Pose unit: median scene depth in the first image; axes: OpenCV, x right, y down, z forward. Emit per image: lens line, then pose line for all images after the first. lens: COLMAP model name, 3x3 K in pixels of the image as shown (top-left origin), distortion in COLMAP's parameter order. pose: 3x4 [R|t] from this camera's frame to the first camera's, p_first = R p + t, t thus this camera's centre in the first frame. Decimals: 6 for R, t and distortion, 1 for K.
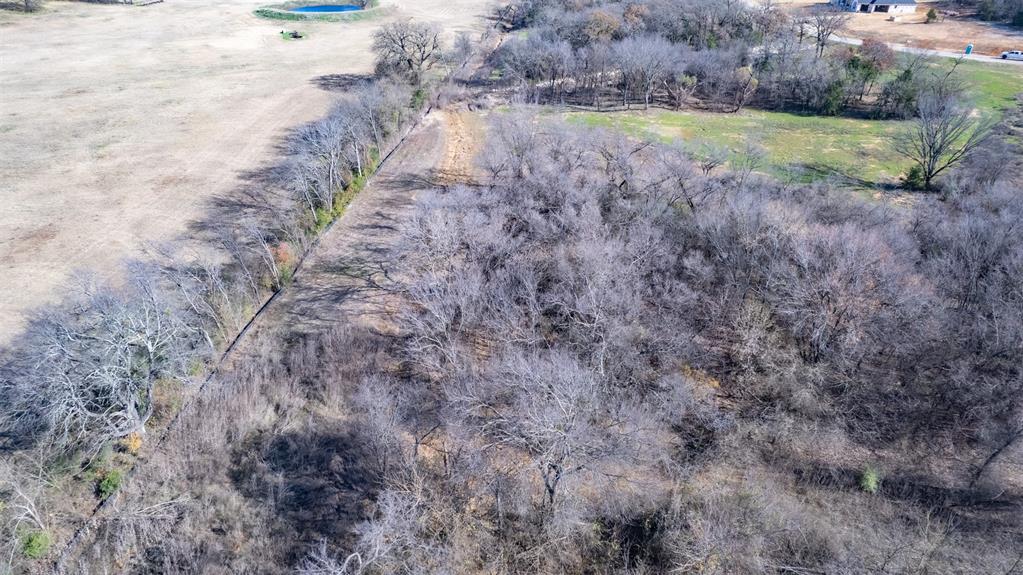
lens RADIAL K [[654.2, 0, 509.3], [0, 654.2, 293.1], [0, 0, 1]] dist [-0.072528, 0.065213]
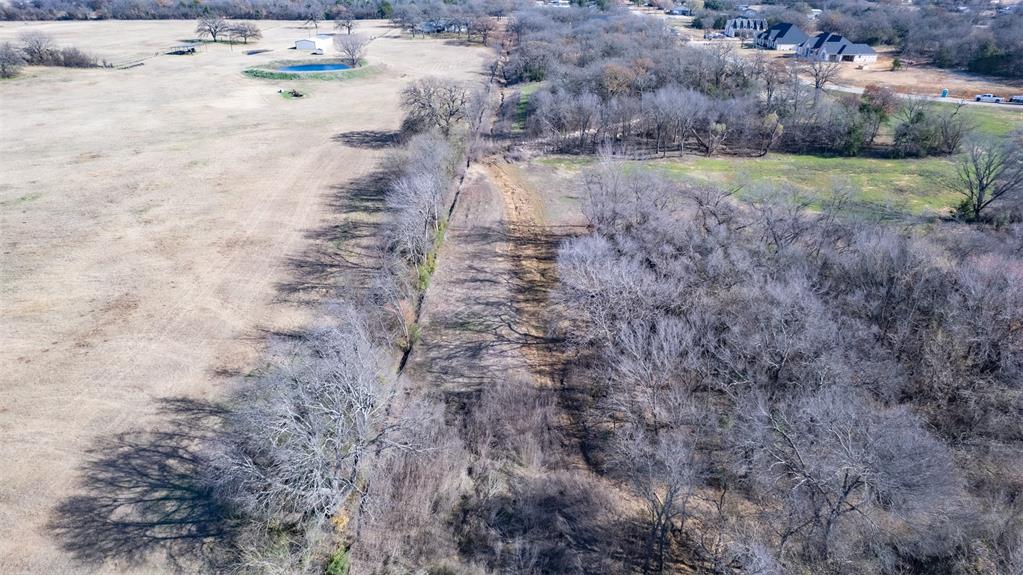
lens RADIAL K [[654.2, 0, 511.9], [0, 654.2, 290.6], [0, 0, 1]] dist [-0.072528, 0.065213]
pose [[0.994888, -0.049398, 0.088082, -0.162257], [0.056172, 0.995512, -0.076161, -0.005447], [-0.083925, 0.080719, 0.993197, 0.007627]]
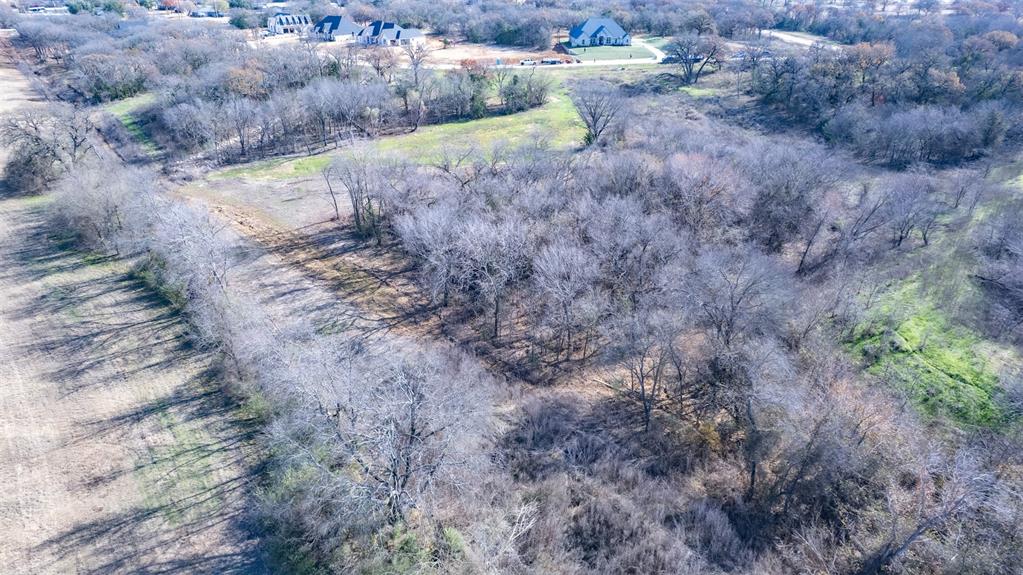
lens RADIAL K [[654.2, 0, 511.6], [0, 654.2, 289.6], [0, 0, 1]] dist [-0.072528, 0.065213]
pose [[0.680820, -0.336758, 0.650445, -0.402487], [0.385058, 0.919980, 0.073266, -0.033512], [-0.623069, 0.200578, 0.756011, 0.053548]]
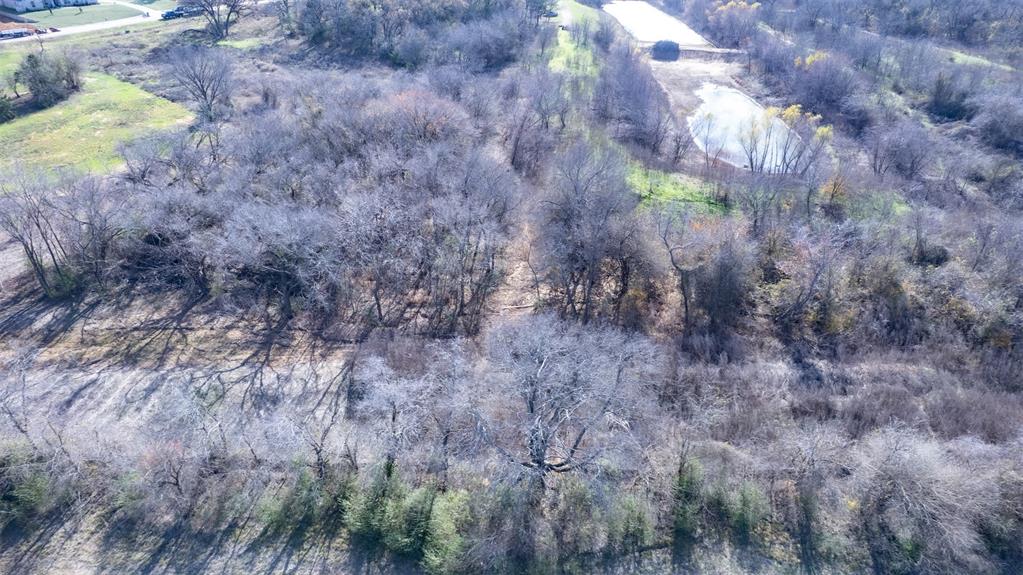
lens RADIAL K [[654.2, 0, 512.9], [0, 654.2, 286.9], [0, 0, 1]] dist [-0.072528, 0.065213]
pose [[-0.107614, -0.516869, 0.849274, -0.503046], [0.512255, 0.703288, 0.492931, -0.184862], [-0.852064, 0.488091, 0.189085, 0.301627]]
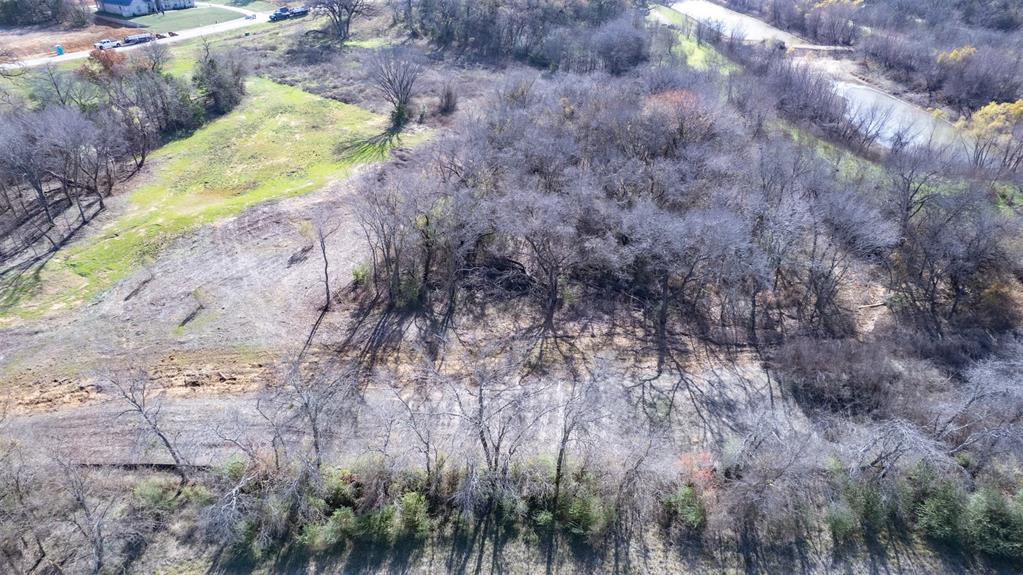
lens RADIAL K [[654.2, 0, 511.3], [0, 654.2, 289.1], [0, 0, 1]] dist [-0.072528, 0.065213]
pose [[-0.141061, -0.516776, 0.844420, -0.453840], [0.514743, 0.690305, 0.508447, -0.345102], [-0.845660, 0.506381, 0.168632, 0.572266]]
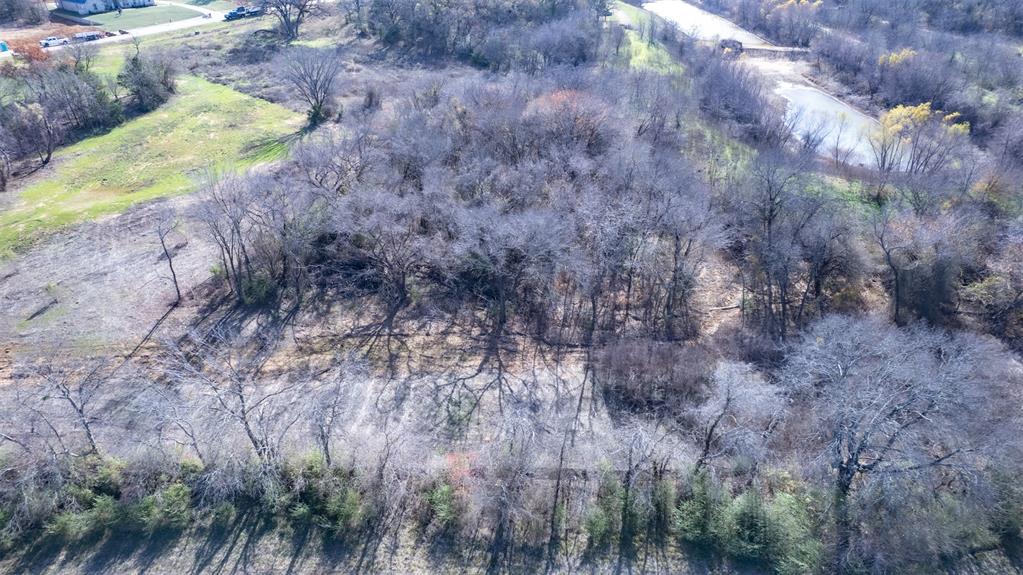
lens RADIAL K [[654.2, 0, 511.9], [0, 654.2, 287.8], [0, 0, 1]] dist [-0.072528, 0.065213]
pose [[-0.124016, -0.517225, 0.846816, -0.475156], [0.514023, 0.696488, 0.500685, -0.276572], [-0.848764, 0.497375, 0.179490, 0.456580]]
